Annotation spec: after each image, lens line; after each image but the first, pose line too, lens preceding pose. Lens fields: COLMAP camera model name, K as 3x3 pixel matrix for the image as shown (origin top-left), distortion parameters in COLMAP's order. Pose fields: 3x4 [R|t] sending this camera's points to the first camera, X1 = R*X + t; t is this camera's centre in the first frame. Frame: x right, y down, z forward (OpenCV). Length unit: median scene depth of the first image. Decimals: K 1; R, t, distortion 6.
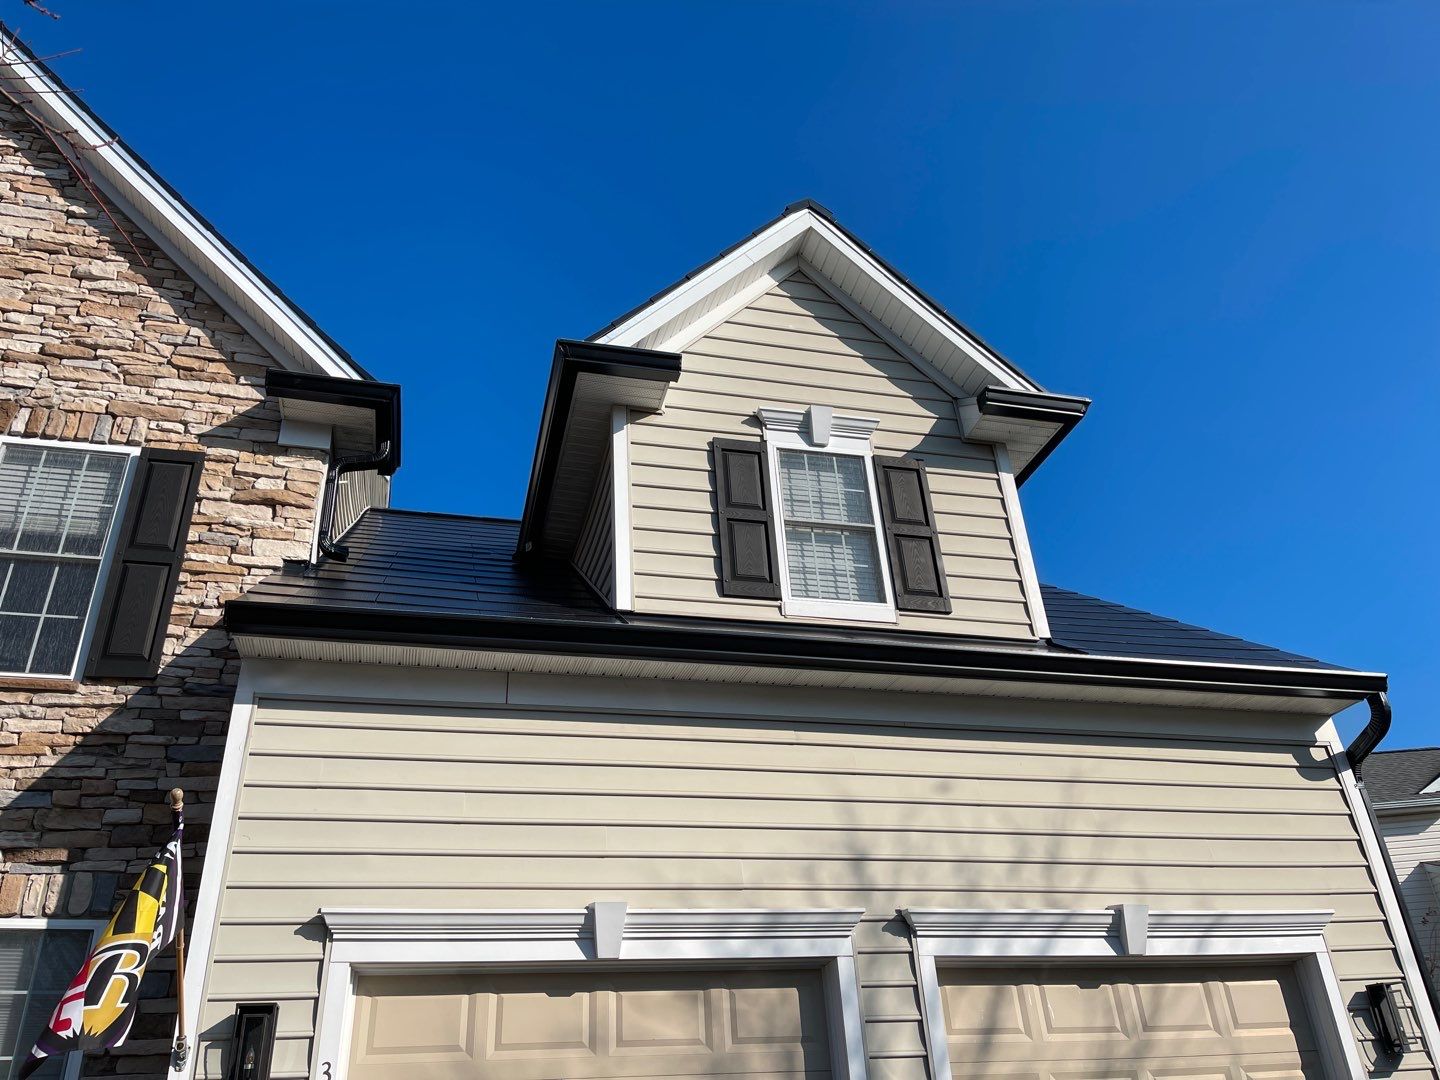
lens RADIAL K [[1089.4, 0, 709.1], [0, 1089.4, 535.2], [0, 0, 1]] dist [0.083734, -0.113914]
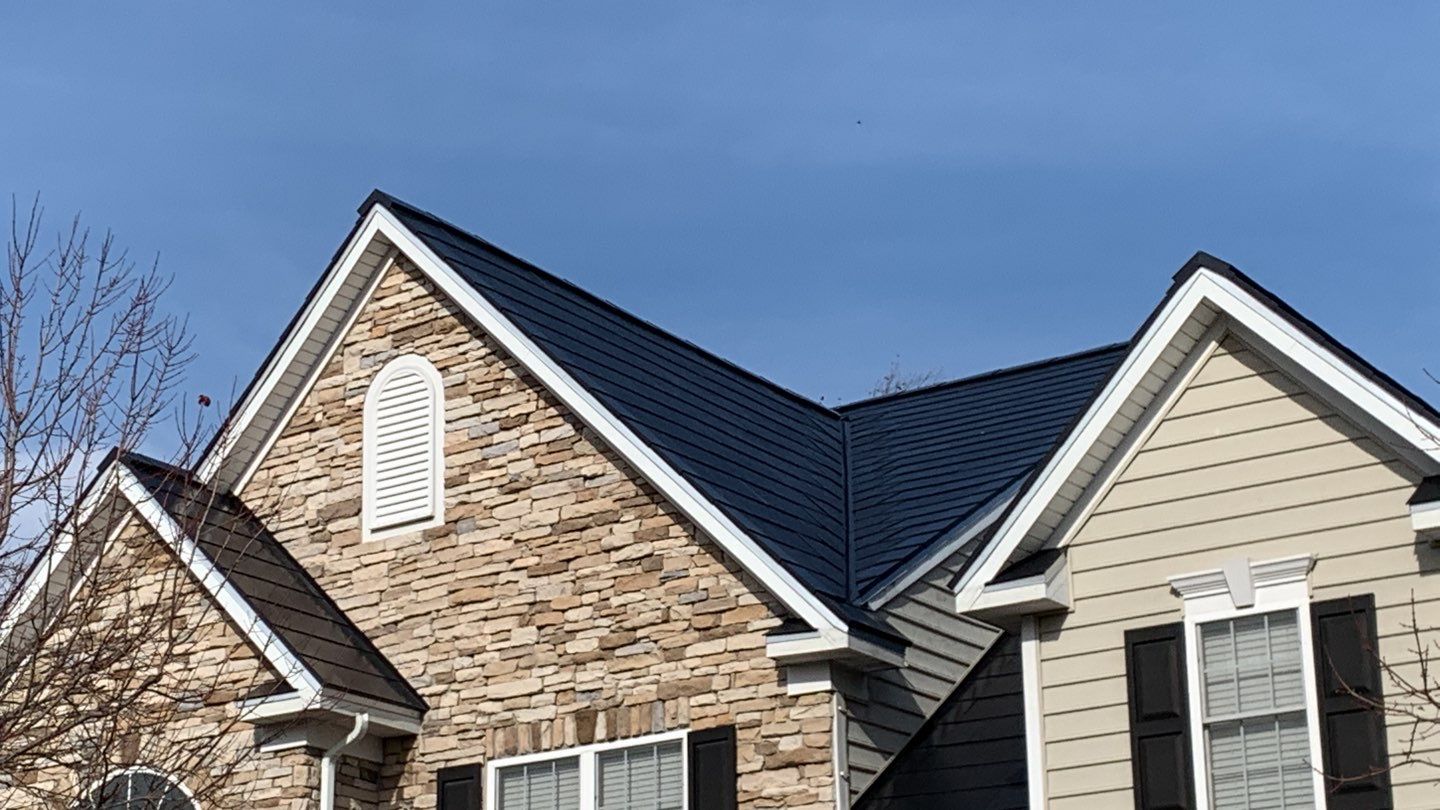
lens RADIAL K [[3070.6, 0, 700.3], [0, 3070.6, 401.1], [0, 0, 1]] dist [0.220507, -0.087697]
pose [[0.664809, -0.192907, -0.721676, 1.666692], [0.363698, 0.927433, 0.087132, -0.624651], [0.652498, -0.320398, 0.686725, -0.891238]]
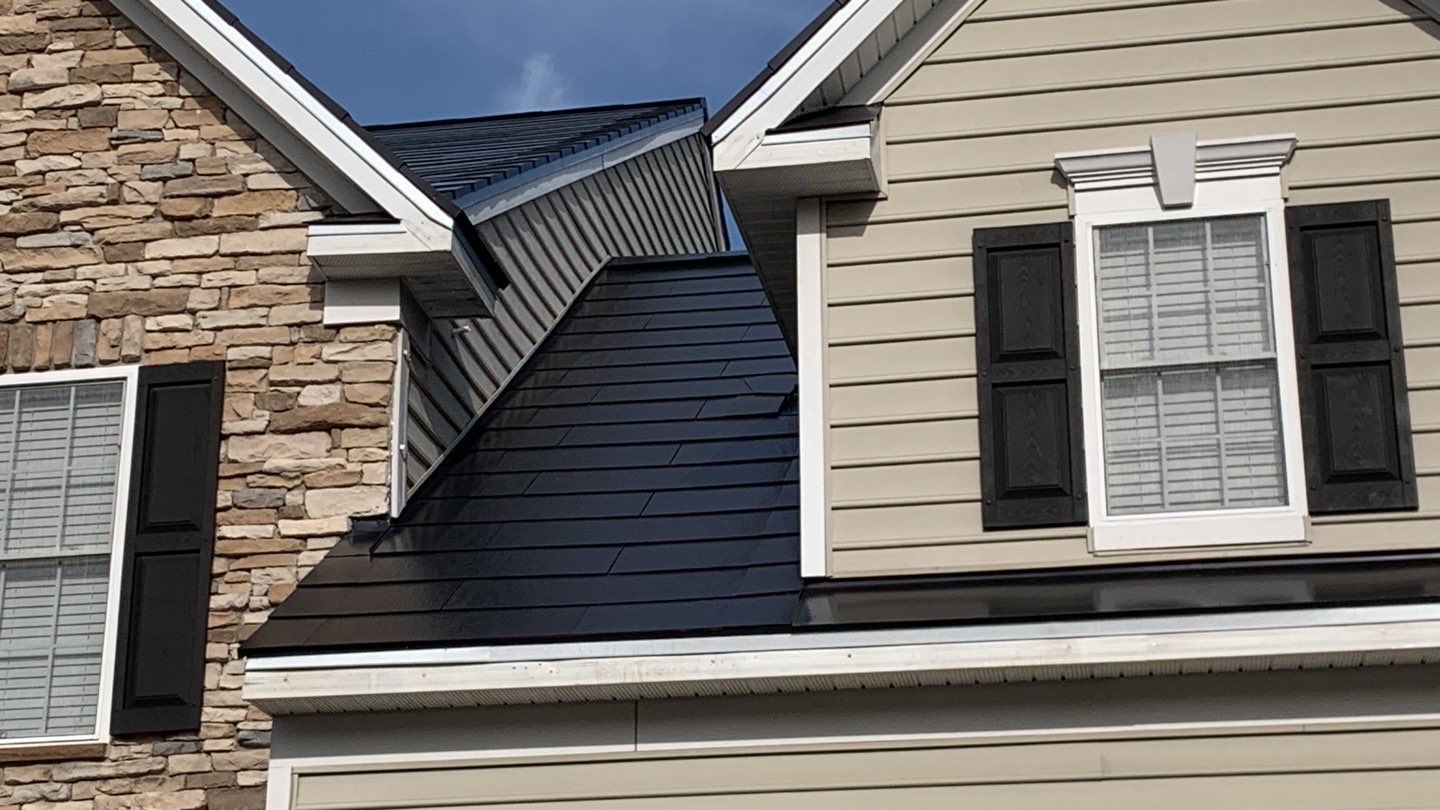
lens RADIAL K [[2767.7, 0, 712.3], [0, 2767.7, 408.5], [0, 0, 1]] dist [0.144373, 0.029430]
pose [[0.908746, -0.099959, -0.405201, 0.473460], [0.171227, 0.974717, 0.143558, -0.238321], [0.380606, -0.199839, 0.902886, -0.377782]]
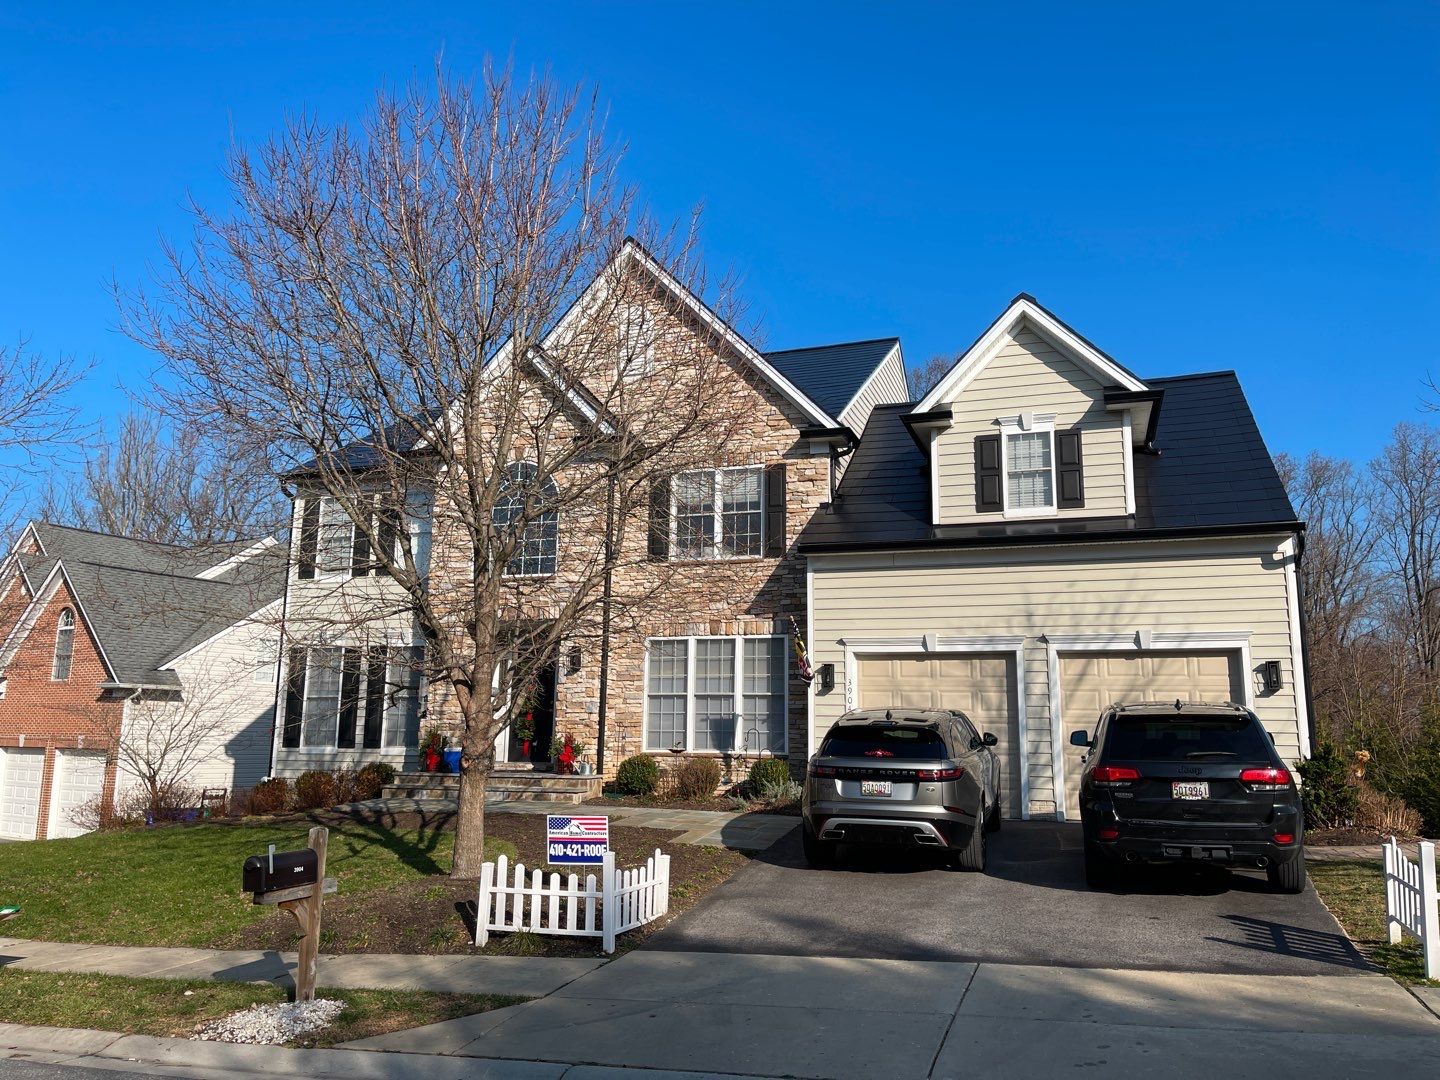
lens RADIAL K [[1081.9, 0, 720.1], [0, 1081.9, 540.2], [0, 0, 1]] dist [0.075861, -0.102963]
pose [[0.833587, -0.037669, -0.551102, 0.843074], [0.232488, 0.928931, 0.288162, -0.699467], [0.501081, -0.368333, 0.783102, -1.186538]]
